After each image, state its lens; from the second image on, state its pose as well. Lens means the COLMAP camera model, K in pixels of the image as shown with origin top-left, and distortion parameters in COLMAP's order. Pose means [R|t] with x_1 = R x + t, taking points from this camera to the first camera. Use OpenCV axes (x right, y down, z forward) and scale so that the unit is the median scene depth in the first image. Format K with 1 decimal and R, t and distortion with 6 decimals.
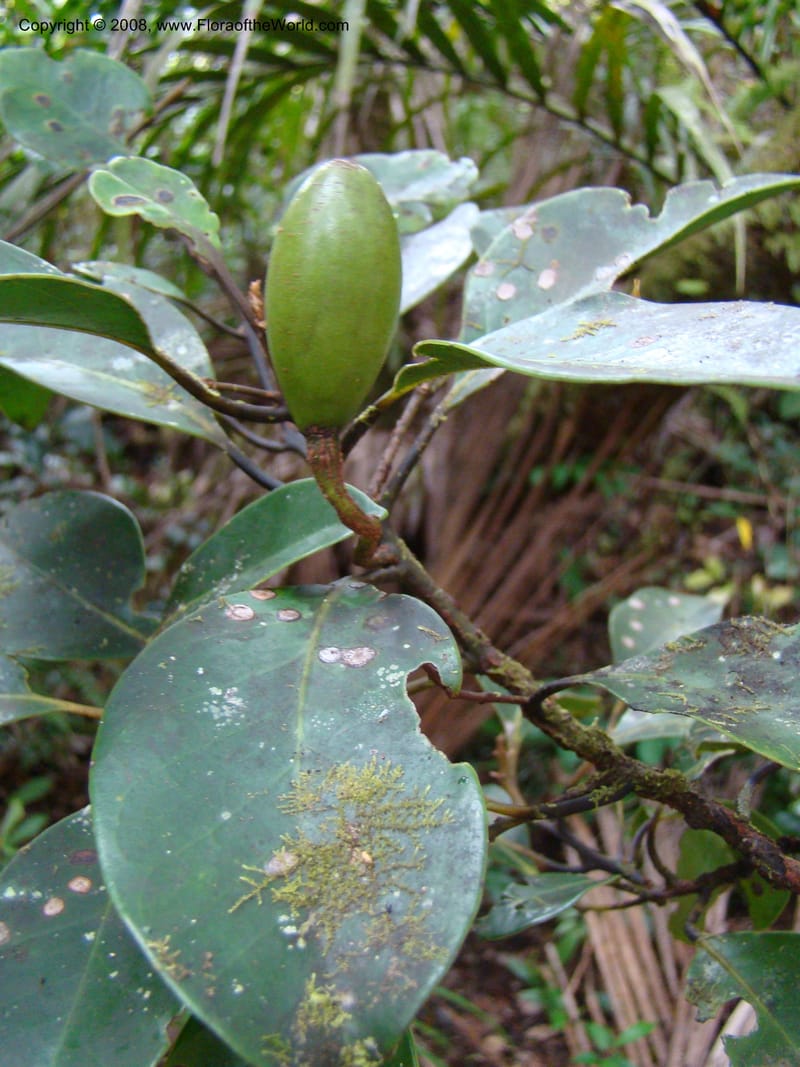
lens RADIAL K [[909.4, 0, 400.0], [0, 909.4, 533.5], [0, 0, 1]] dist [-0.171079, -0.004799]
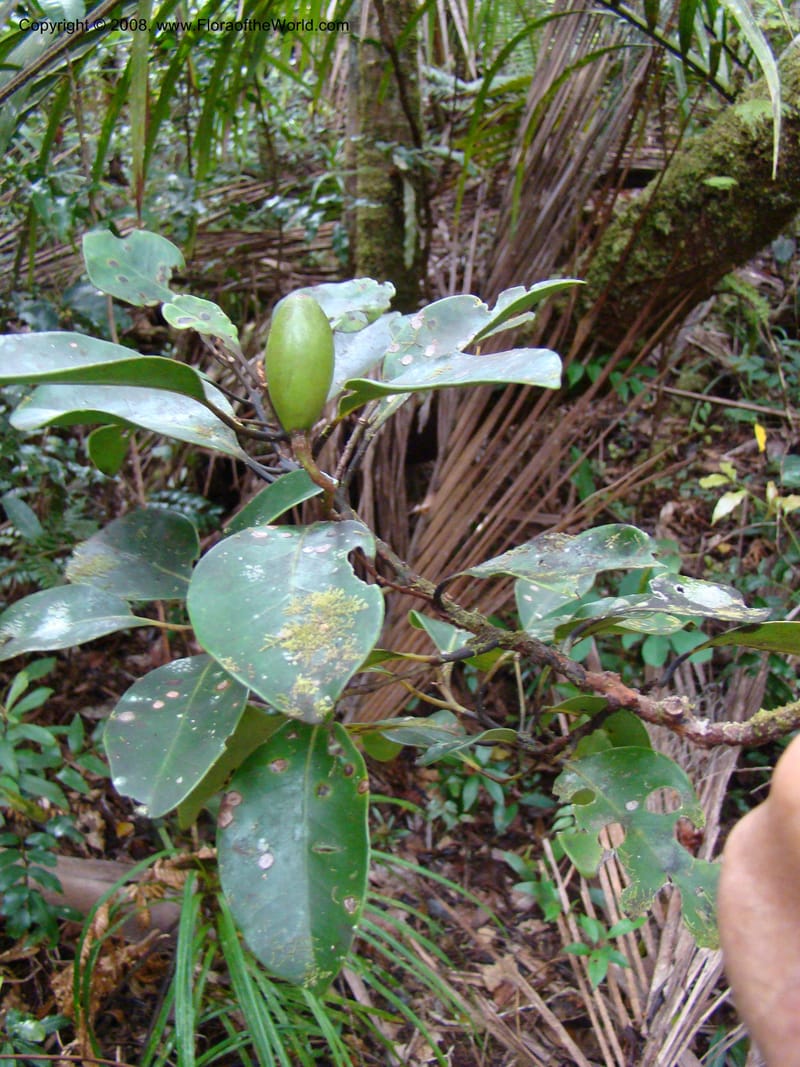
lens RADIAL K [[909.4, 0, 400.0], [0, 909.4, 533.5], [0, 0, 1]] dist [-0.171079, -0.004799]
pose [[0.998280, -0.058156, -0.007350, 0.126648], [0.057009, 0.992383, -0.109203, 0.312436], [0.013645, 0.108597, 0.993992, -0.863826]]
